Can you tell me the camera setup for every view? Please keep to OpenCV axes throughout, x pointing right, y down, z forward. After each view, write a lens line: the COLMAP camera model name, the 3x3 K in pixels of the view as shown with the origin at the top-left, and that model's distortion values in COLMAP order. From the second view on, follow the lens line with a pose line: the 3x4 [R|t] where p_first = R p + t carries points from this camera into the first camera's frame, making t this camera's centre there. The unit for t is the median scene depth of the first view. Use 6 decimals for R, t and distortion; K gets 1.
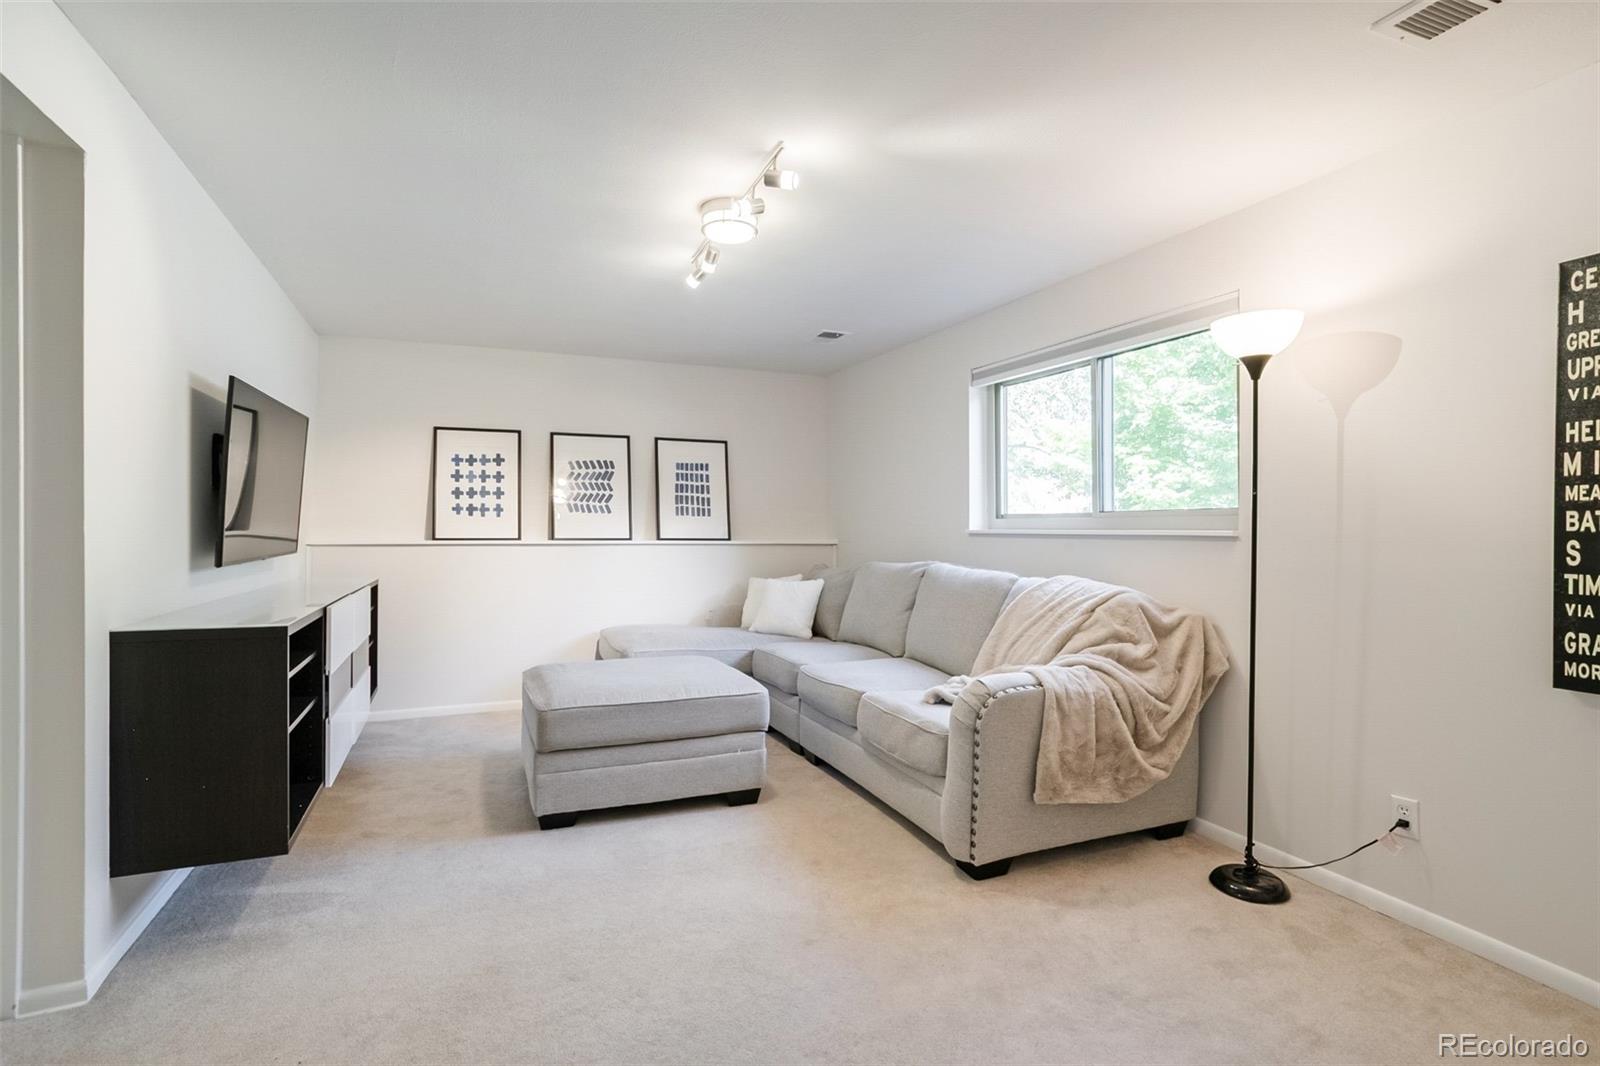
lens RADIAL K [[776.1, 0, 790.9], [0, 776.1, 530.6], [0, 0, 1]] dist [-0.056336, 0.029217]
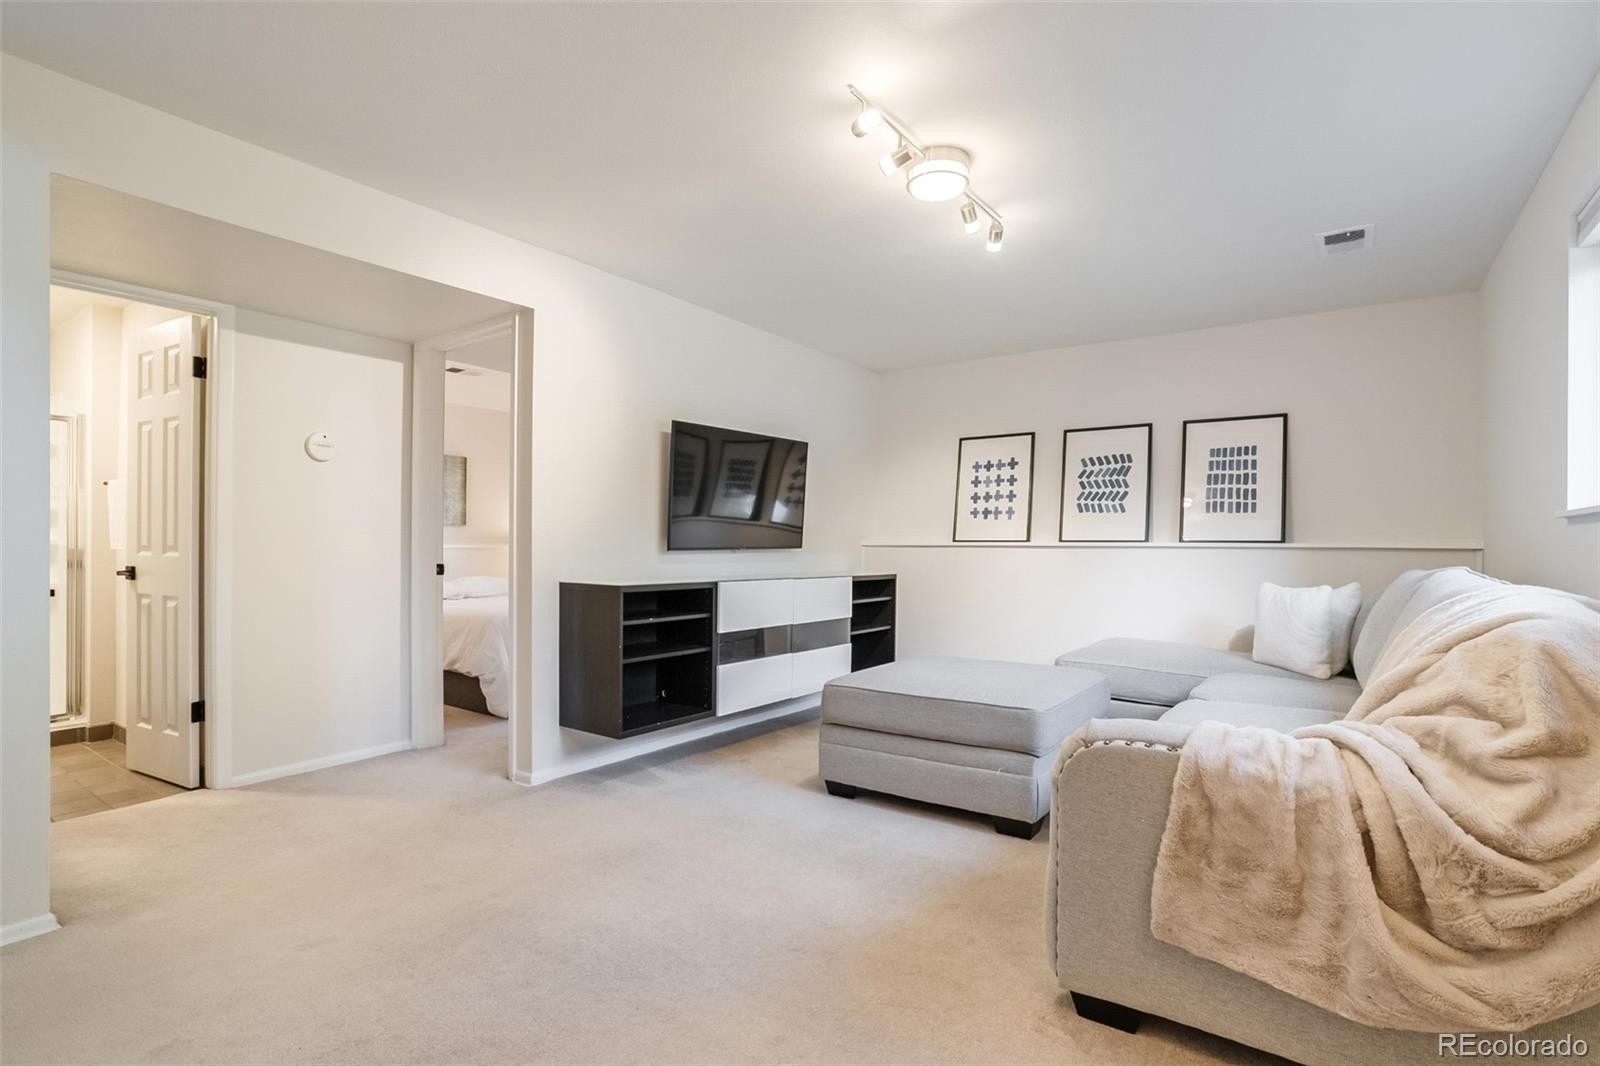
lens RADIAL K [[776.1, 0, 783.2], [0, 776.1, 550.0], [0, 0, 1]] dist [-0.056336, 0.029217]
pose [[0.515816, 0.002601, -0.856696, 0.467266], [-0.004787, 0.999989, 0.000154, 0.032653], [0.856686, 0.004022, 0.515822, 0.293337]]
